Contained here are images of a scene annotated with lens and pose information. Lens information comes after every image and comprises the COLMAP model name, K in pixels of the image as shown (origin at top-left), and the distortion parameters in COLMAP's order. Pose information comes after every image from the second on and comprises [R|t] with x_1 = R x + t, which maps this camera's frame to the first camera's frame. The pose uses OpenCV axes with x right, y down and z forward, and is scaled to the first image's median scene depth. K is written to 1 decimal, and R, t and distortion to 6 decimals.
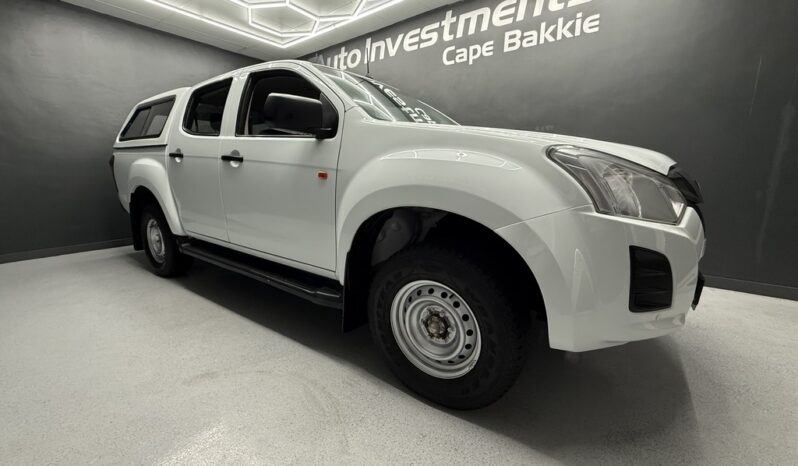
lens RADIAL K [[304.4, 0, 405.2], [0, 304.4, 233.6], [0, 0, 1]] dist [-0.003021, -0.000048]
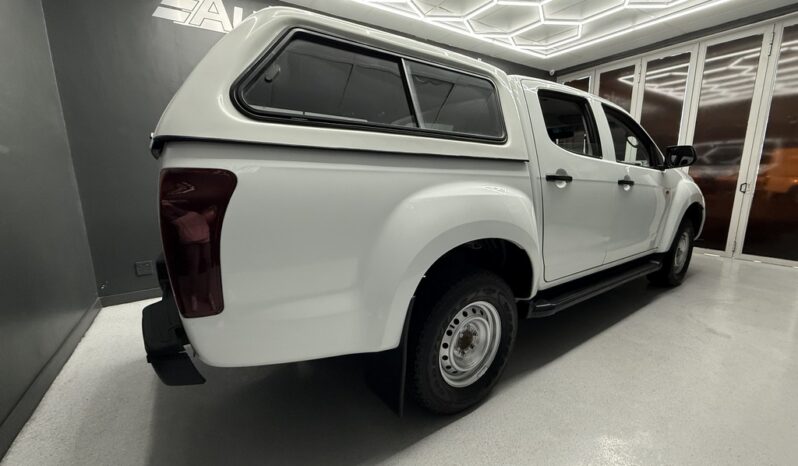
lens RADIAL K [[316.8, 0, 399.0], [0, 316.8, 233.0], [0, 0, 1]] dist [-0.001174, 0.000119]
pose [[0.377279, -0.164752, 0.911327, -1.062469], [0.205235, 0.974454, 0.091199, -0.184581], [-0.903072, 0.152629, 0.401454, 0.707331]]
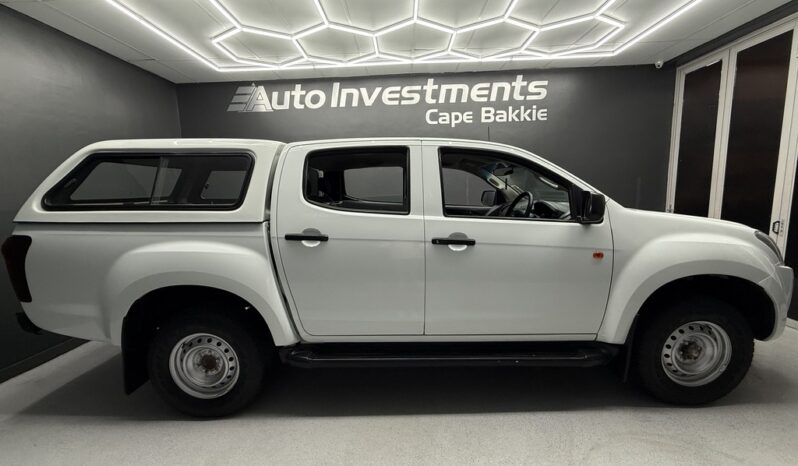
lens RADIAL K [[304.4, 0, 405.2], [0, 304.4, 233.6], [0, 0, 1]] dist [-0.003021, -0.000048]
pose [[0.830312, -0.093915, 0.549329, -0.642924], [0.134721, 0.990289, -0.034328, -0.140092], [-0.540771, 0.102510, 0.834901, 0.169884]]
